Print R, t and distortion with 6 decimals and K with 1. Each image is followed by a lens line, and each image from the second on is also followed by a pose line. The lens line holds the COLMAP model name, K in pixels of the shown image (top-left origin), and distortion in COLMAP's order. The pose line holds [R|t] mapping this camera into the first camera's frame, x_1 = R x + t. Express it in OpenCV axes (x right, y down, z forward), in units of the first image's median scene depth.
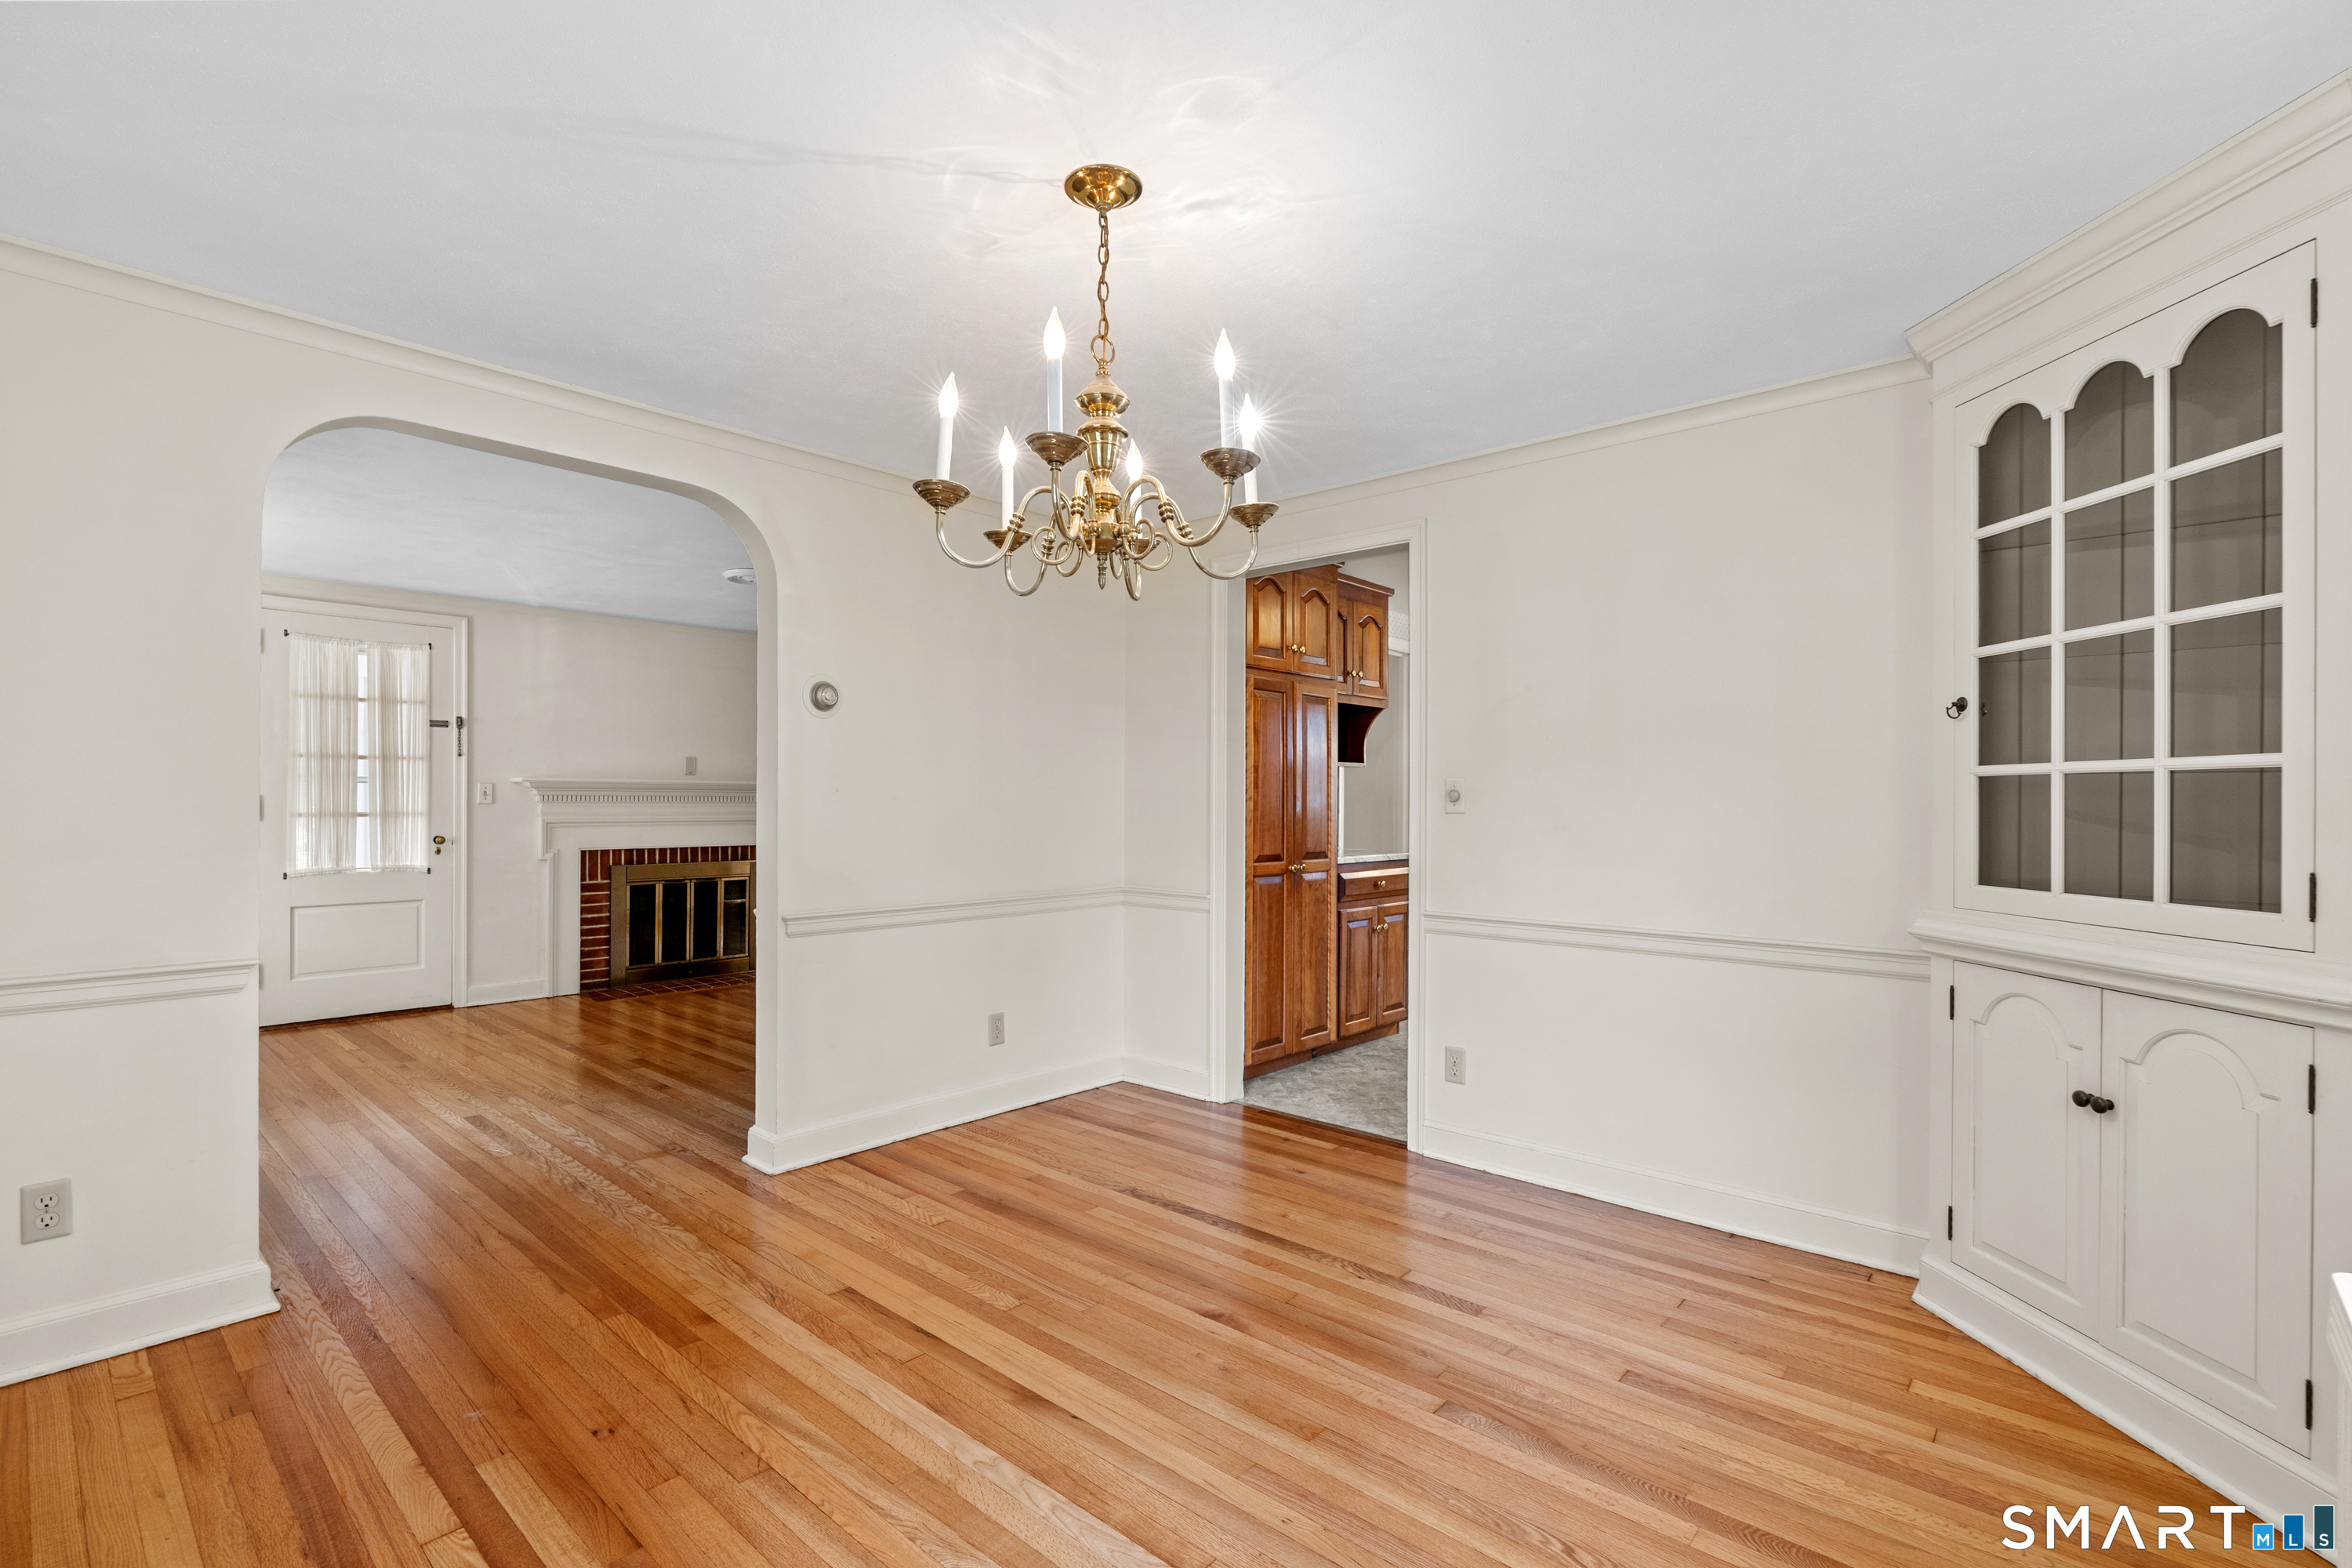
lens RADIAL K [[1065.6, 0, 1161.2], [0, 1065.6, 799.6], [0, 0, 1]] dist [-0.008580, 0.004489]
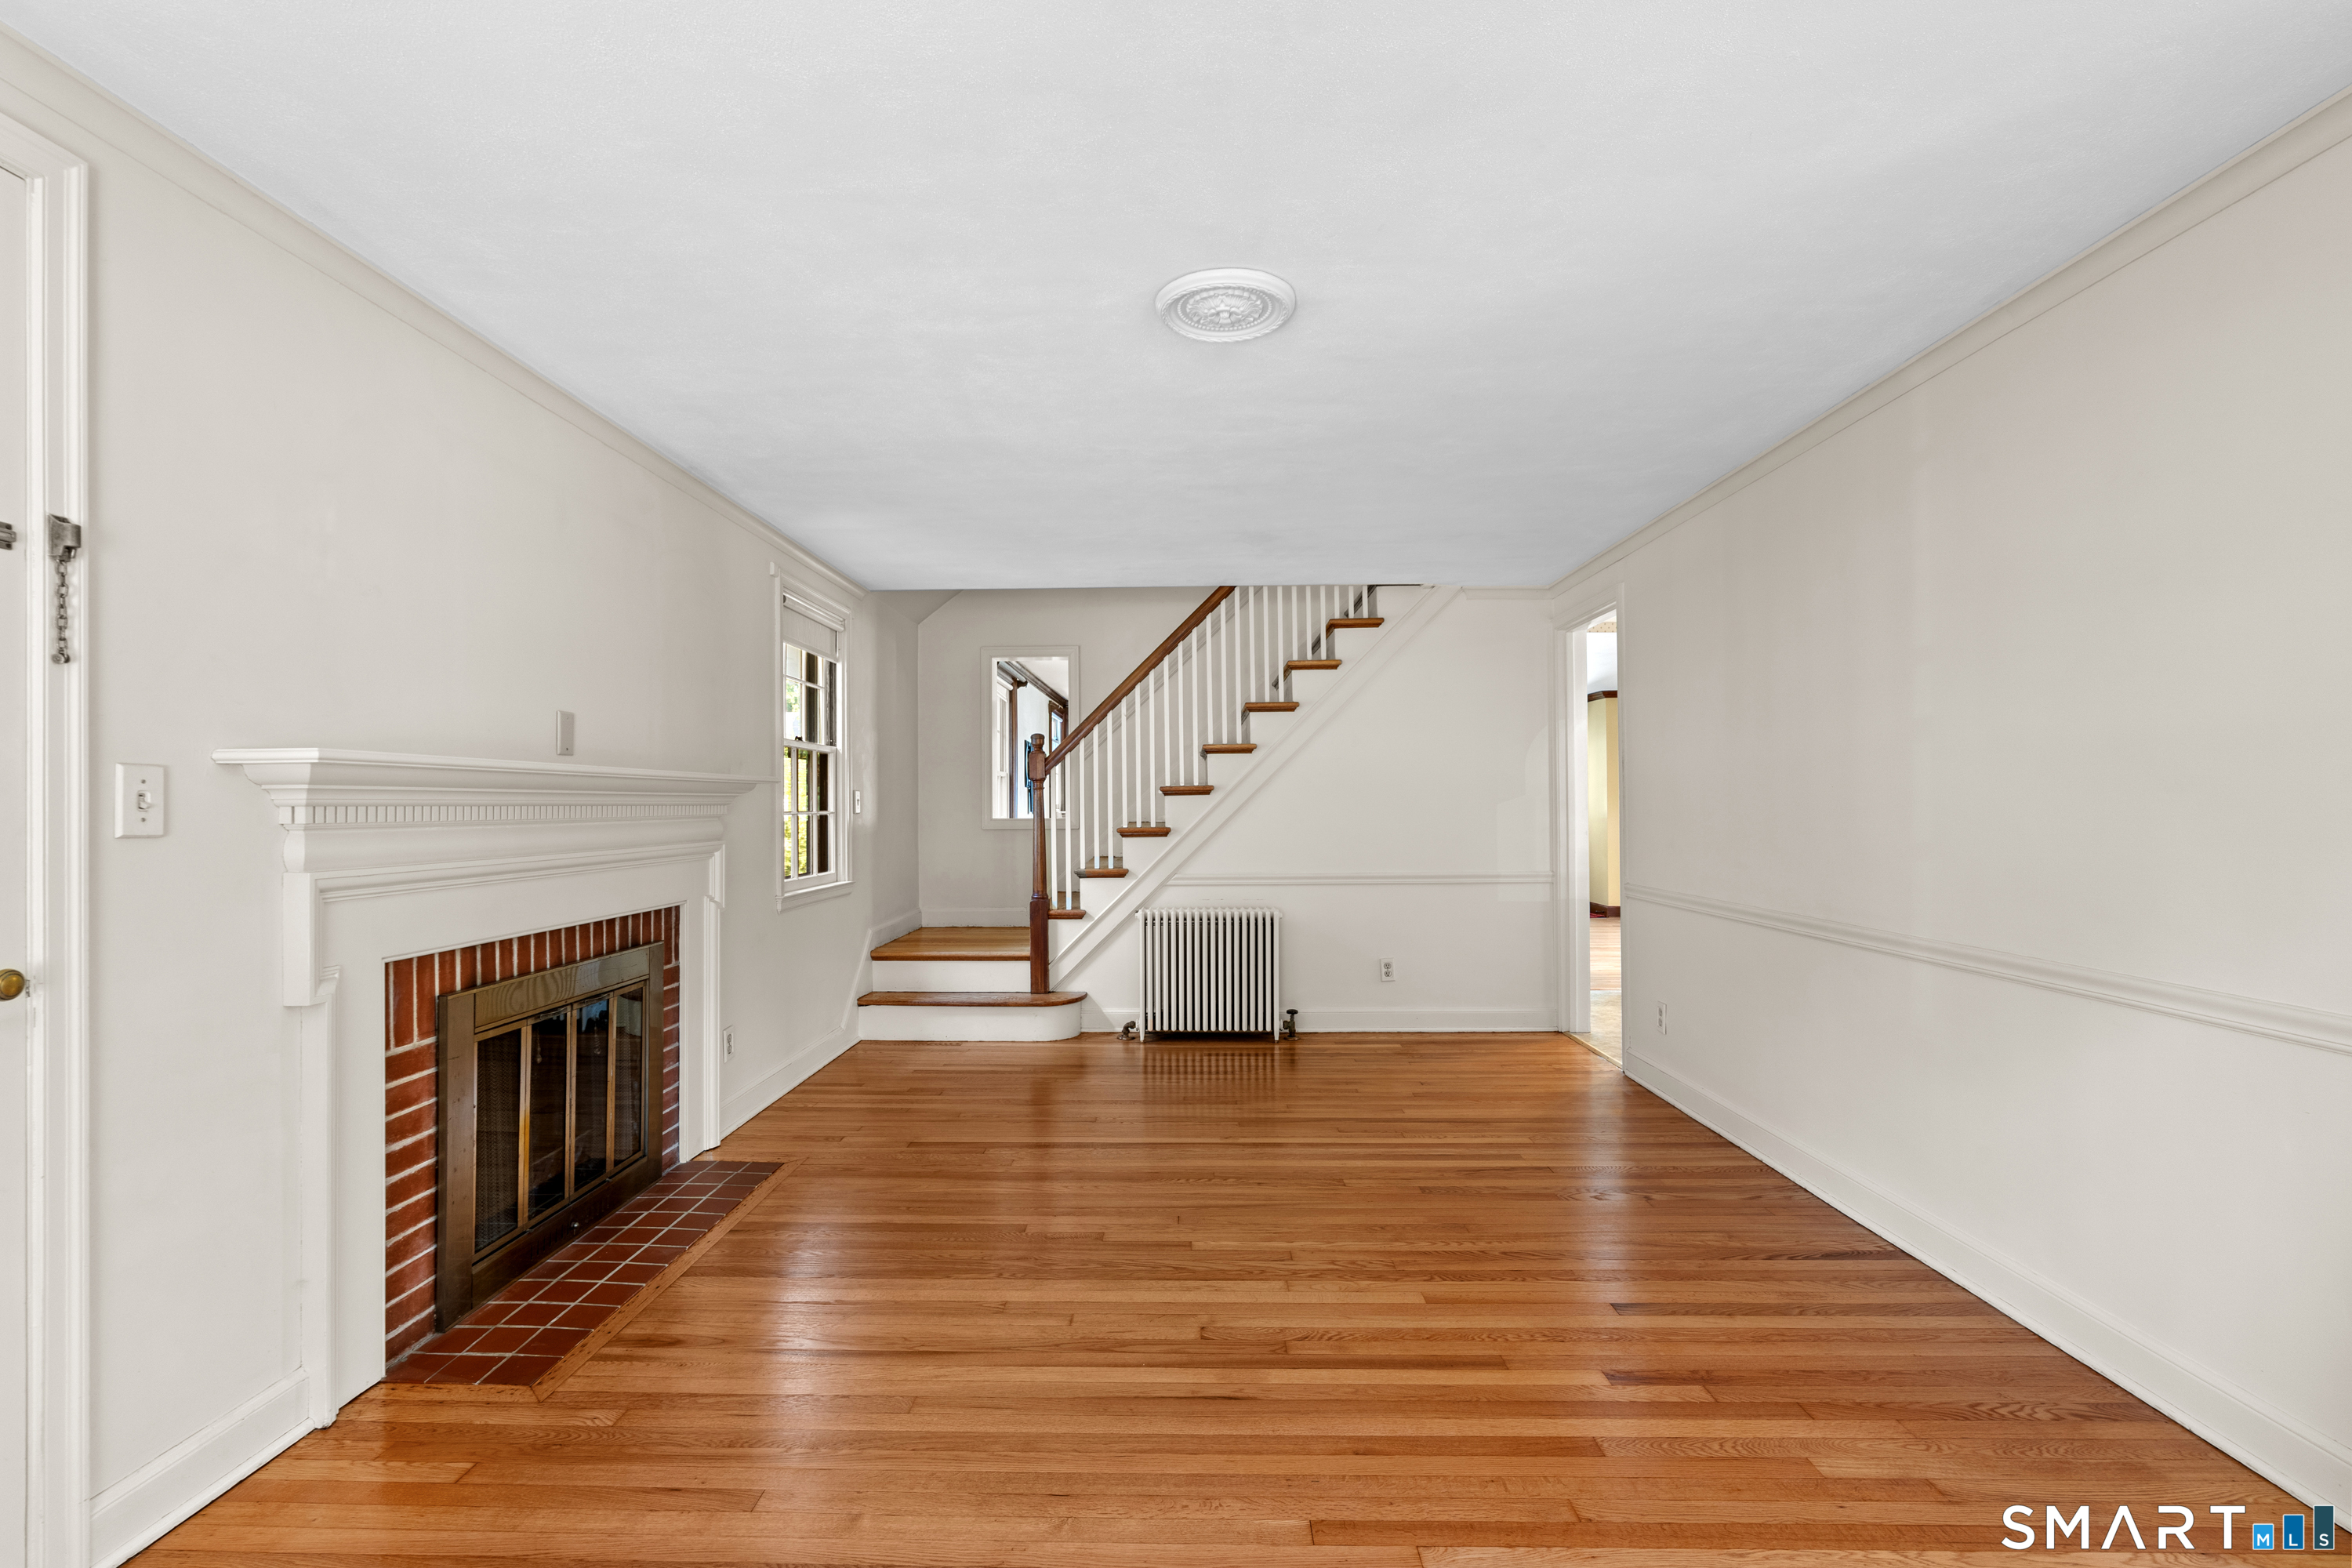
lens RADIAL K [[1065.6, 0, 1161.2], [0, 1065.6, 799.6], [0, 0, 1]] dist [-0.008580, 0.004489]
pose [[0.755299, -0.007748, 0.655334, -1.879823], [0.010347, 0.999946, -0.000104, -0.009618], [-0.655298, 0.006859, 0.755339, 1.837365]]
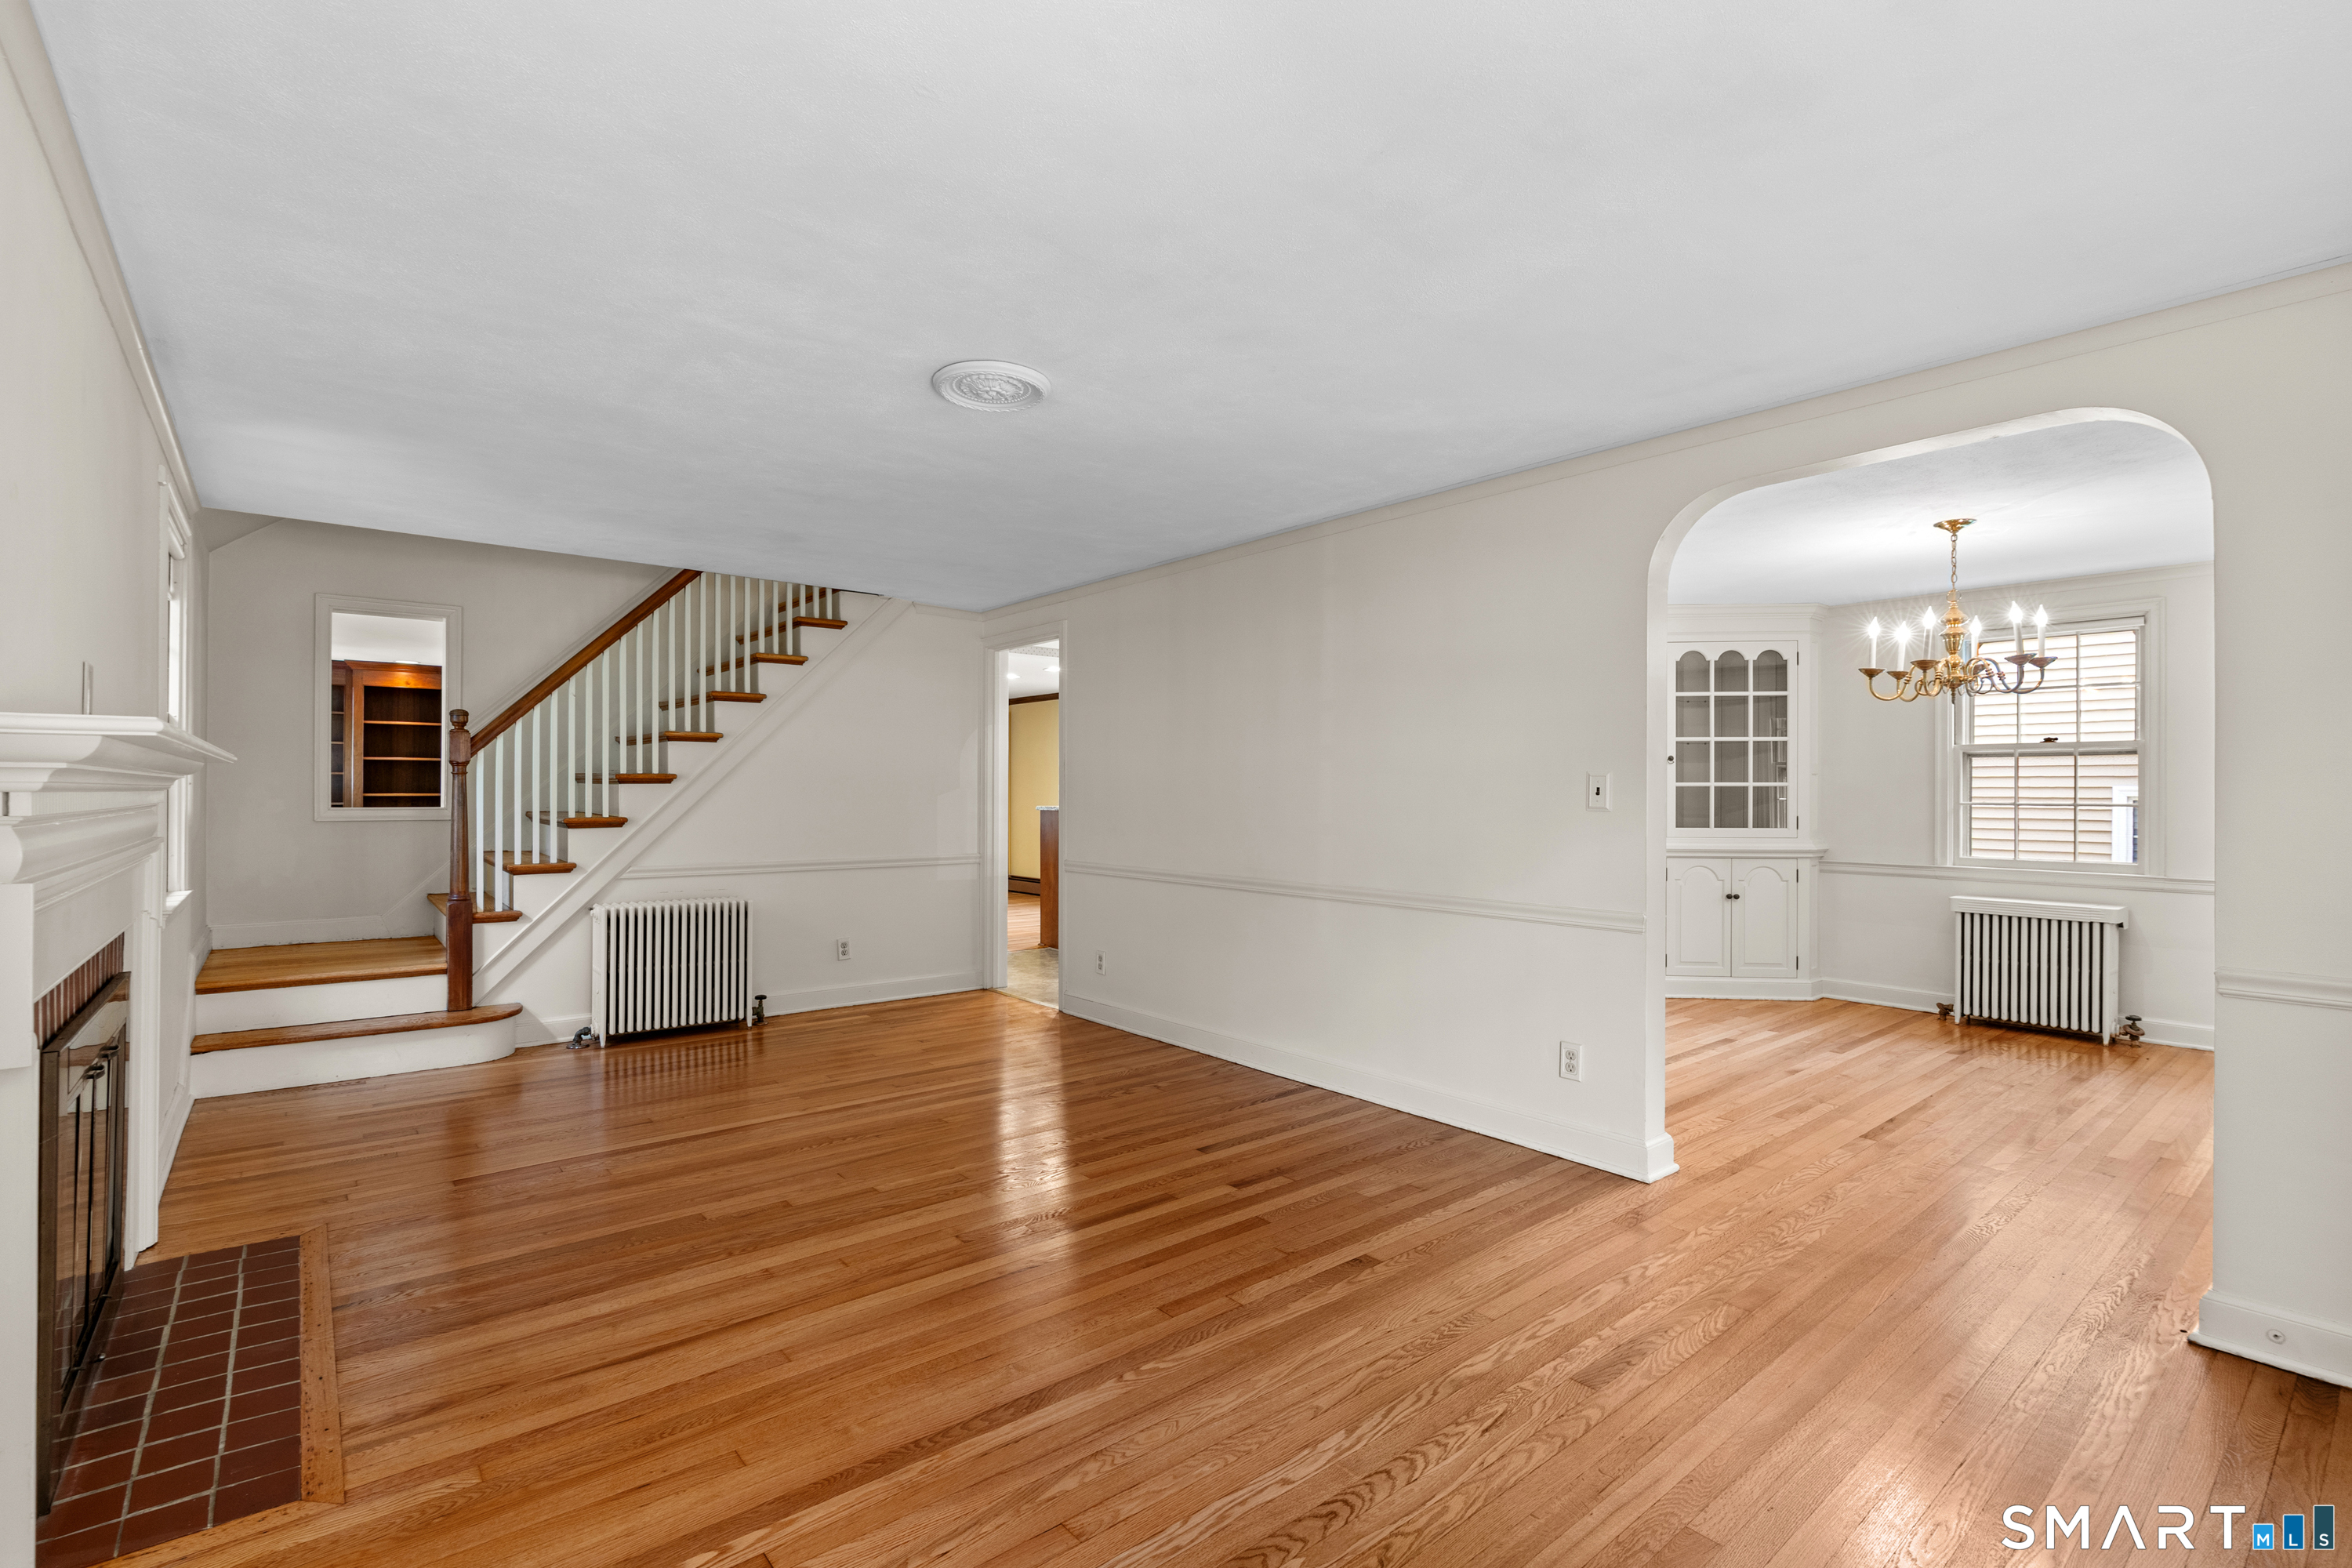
lens RADIAL K [[1065.6, 0, 1161.2], [0, 1065.6, 799.6], [0, 0, 1]] dist [-0.008580, 0.004489]
pose [[0.142234, -0.011367, 0.989768, -2.281088], [-0.005004, 0.999913, 0.012203, -0.016504], [-0.989820, -0.006688, 0.142164, 2.133330]]
